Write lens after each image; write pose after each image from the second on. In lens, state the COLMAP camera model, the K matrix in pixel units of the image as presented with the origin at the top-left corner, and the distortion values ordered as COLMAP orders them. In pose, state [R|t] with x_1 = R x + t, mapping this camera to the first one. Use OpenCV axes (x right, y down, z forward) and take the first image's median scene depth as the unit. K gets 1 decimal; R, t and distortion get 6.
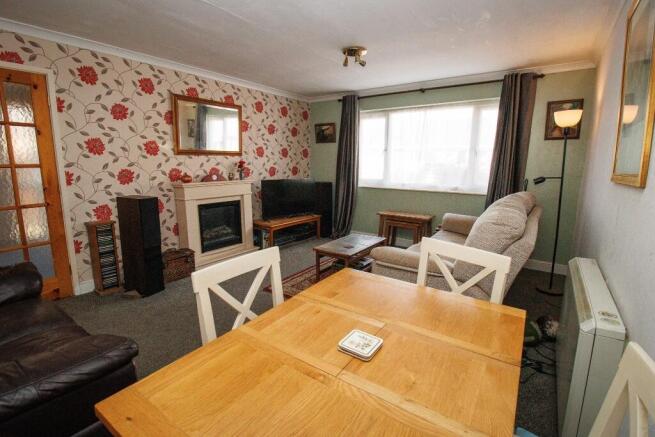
lens RADIAL K [[313.7, 0, 327.5], [0, 313.7, 218.5], [0, 0, 1]] dist [-0.000236, -0.000109]
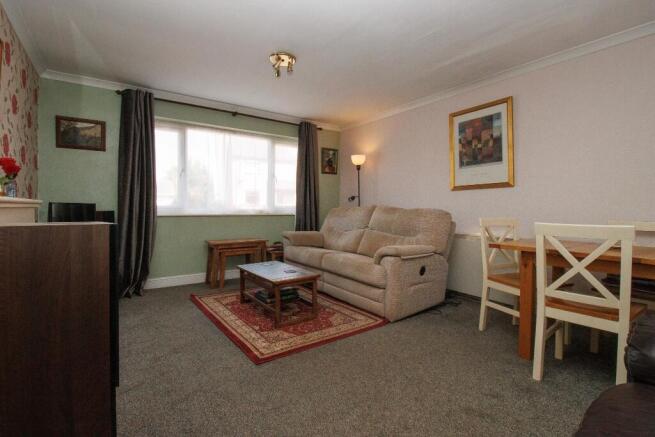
lens RADIAL K [[313.7, 0, 327.5], [0, 313.7, 218.5], [0, 0, 1]] dist [-0.000236, -0.000109]
pose [[0.326741, -0.041493, 0.944203, -0.500850], [0.167851, 0.985702, -0.014768, -0.018016], [-0.930089, 0.163311, 0.329034, 0.417723]]
